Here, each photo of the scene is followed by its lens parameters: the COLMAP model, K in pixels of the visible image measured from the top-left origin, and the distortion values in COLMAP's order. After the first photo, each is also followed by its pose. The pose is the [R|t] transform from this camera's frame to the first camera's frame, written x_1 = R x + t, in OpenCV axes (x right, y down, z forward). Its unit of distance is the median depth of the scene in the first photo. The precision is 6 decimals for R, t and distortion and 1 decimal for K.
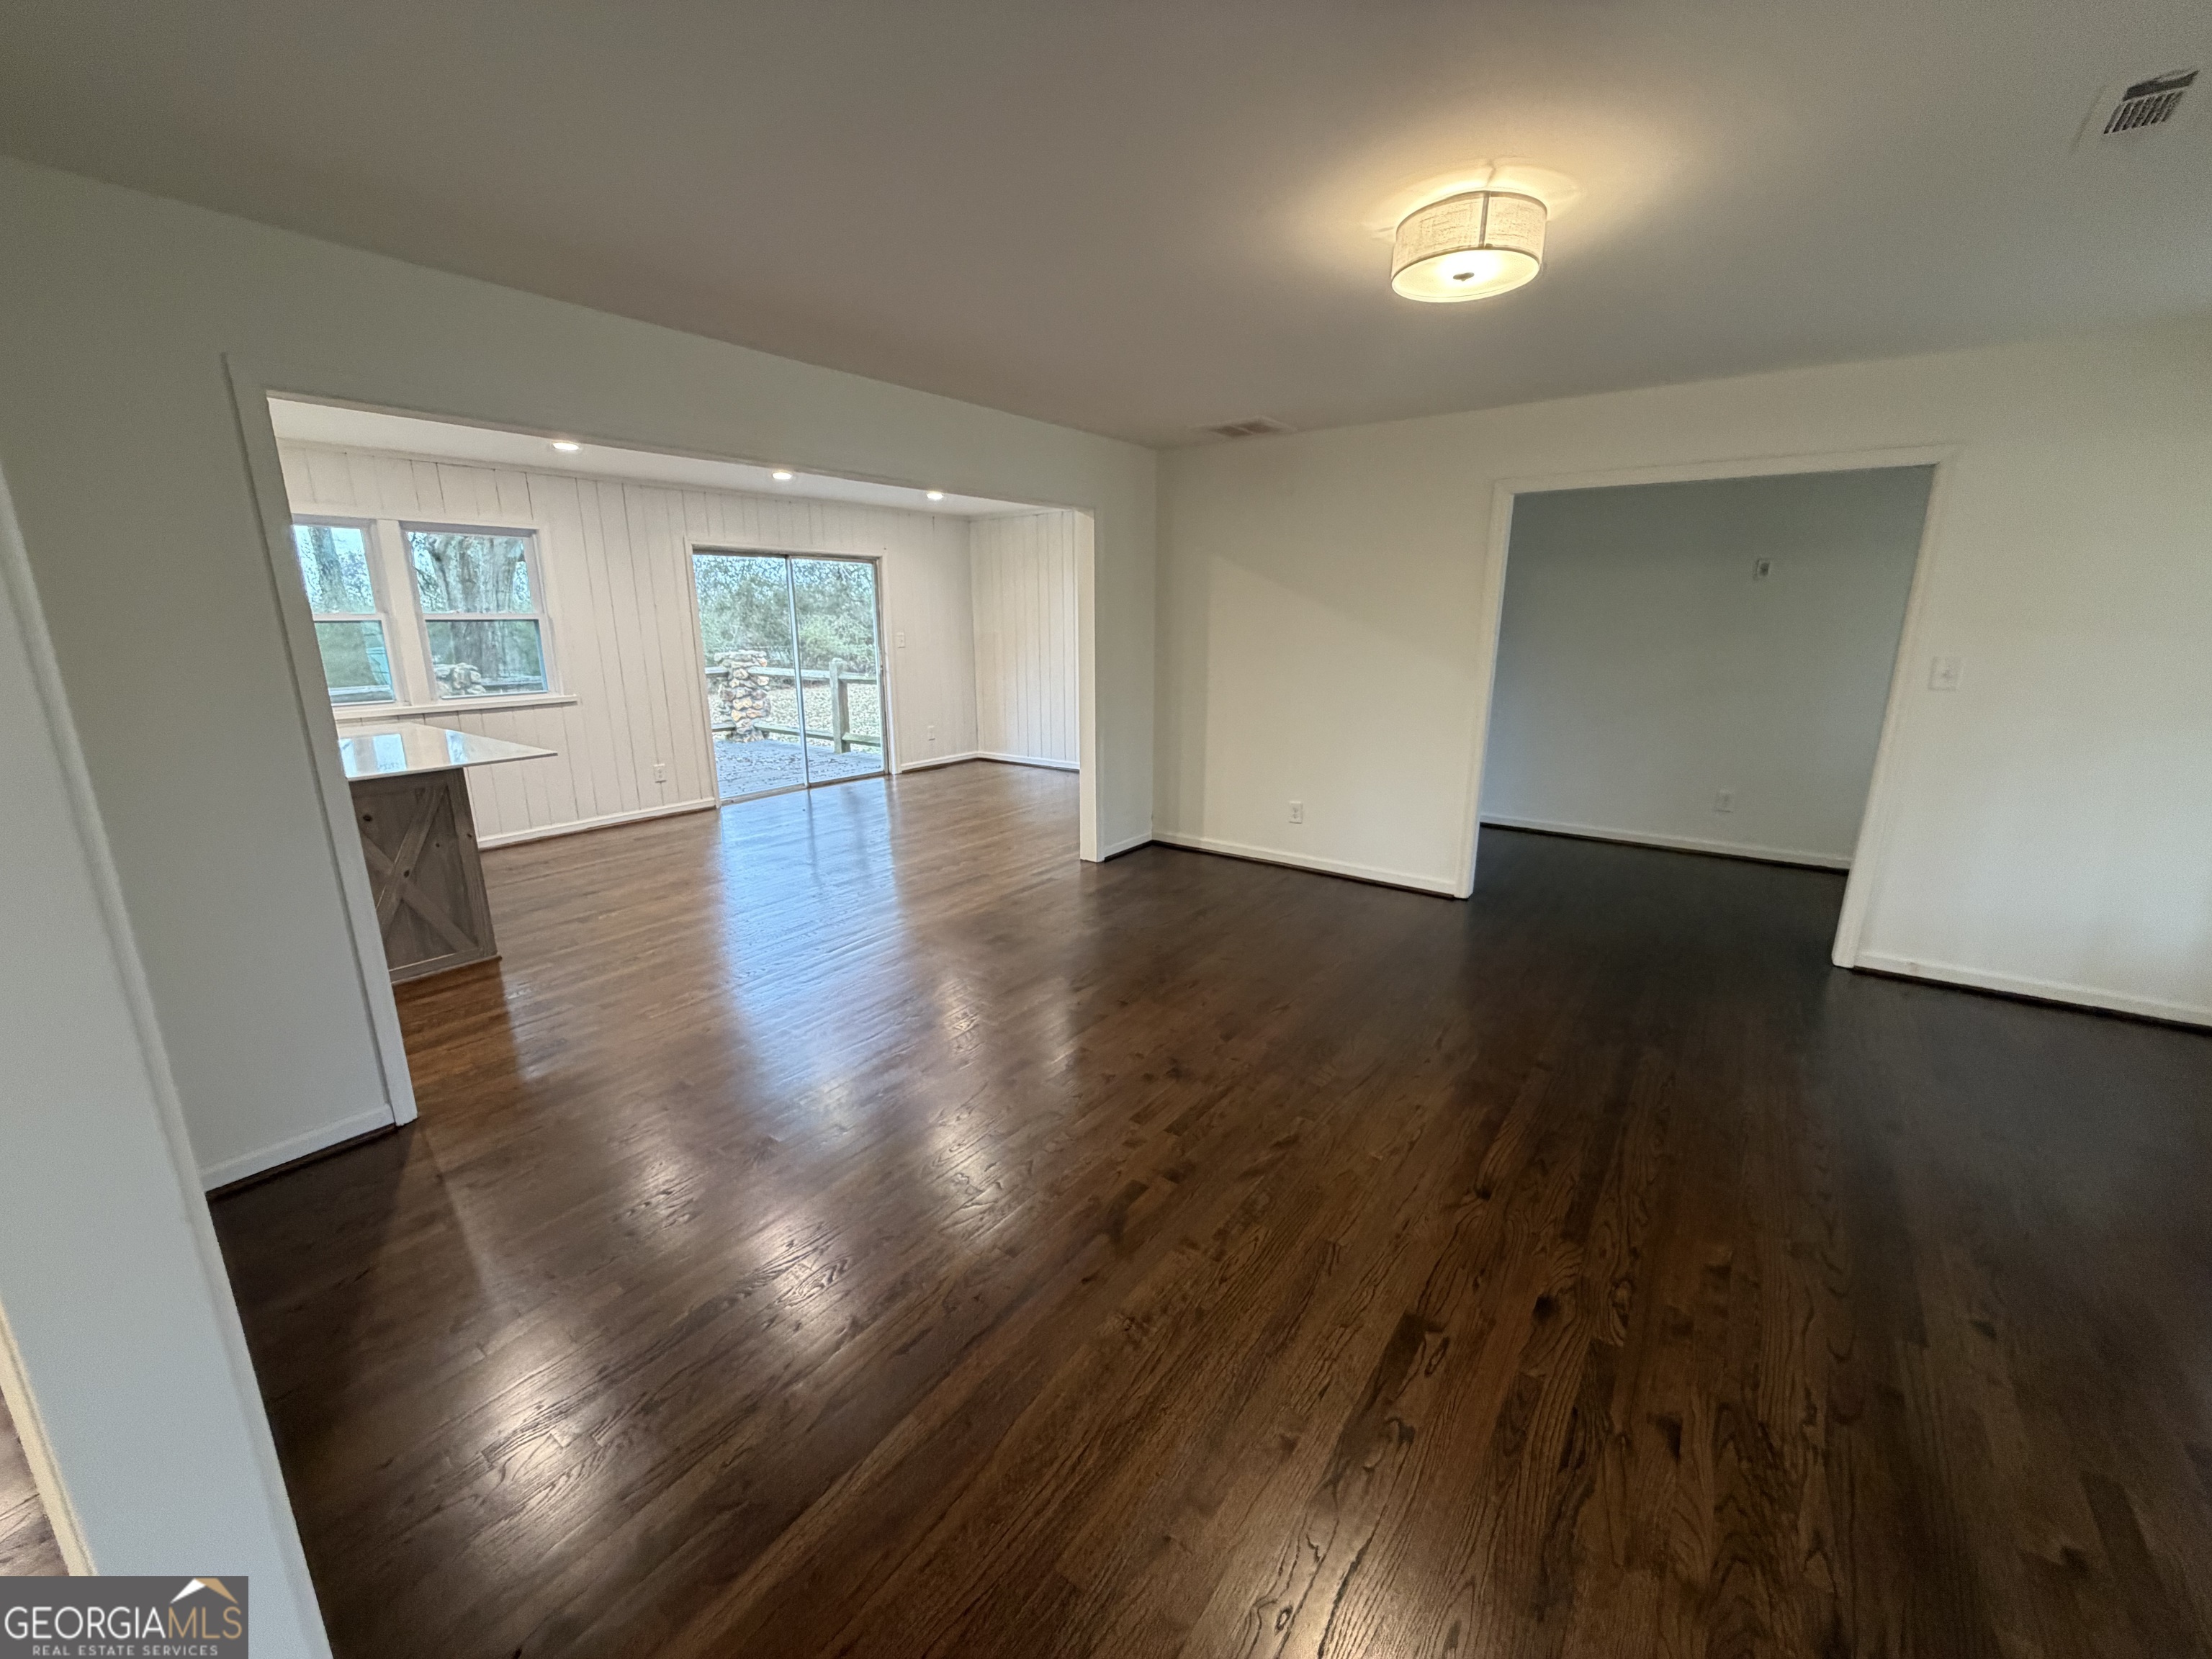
lens RADIAL K [[881.7, 0, 1099.4], [0, 881.7, 830.5], [0, 0, 1]] dist [-0.000721, 0.000013]
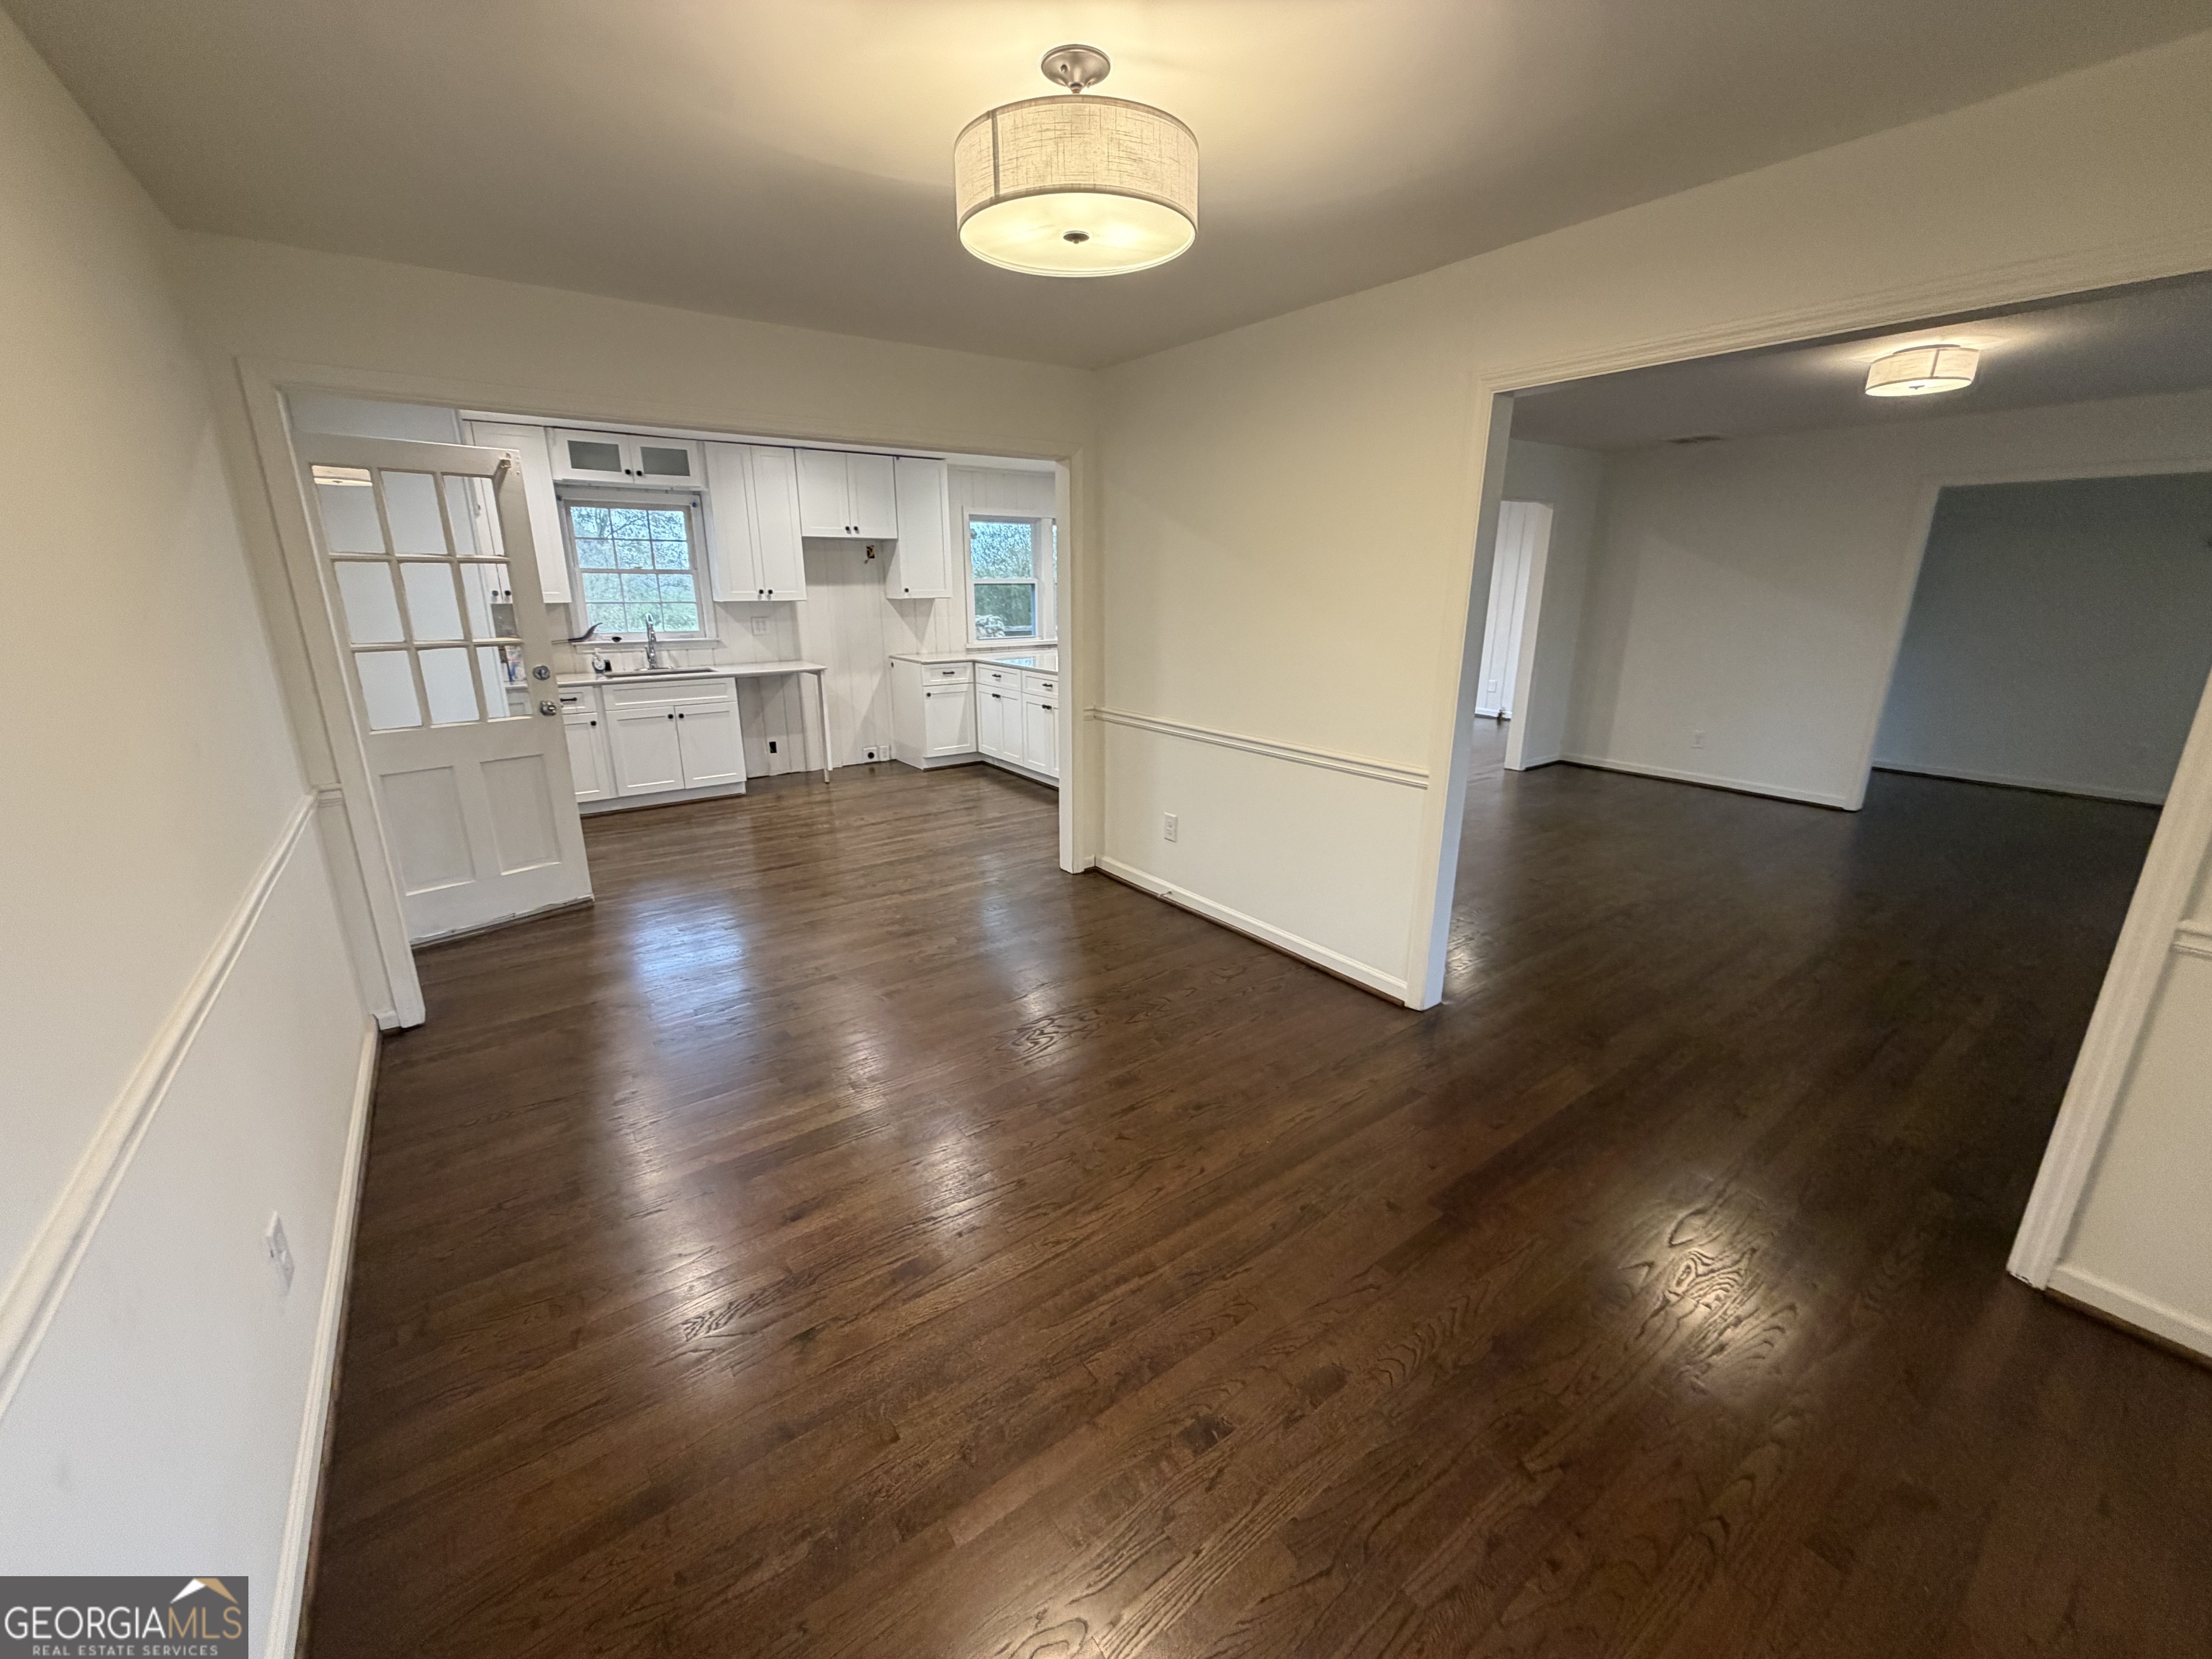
lens RADIAL K [[881.7, 0, 1099.1], [0, 881.7, 830.7], [0, 0, 1]] dist [-0.000721, 0.000013]
pose [[0.952977, 0.085110, -0.290845, -0.240550], [-0.073972, 0.996051, 0.049098, 0.122369], [0.293875, -0.025275, 0.955510, -0.511492]]
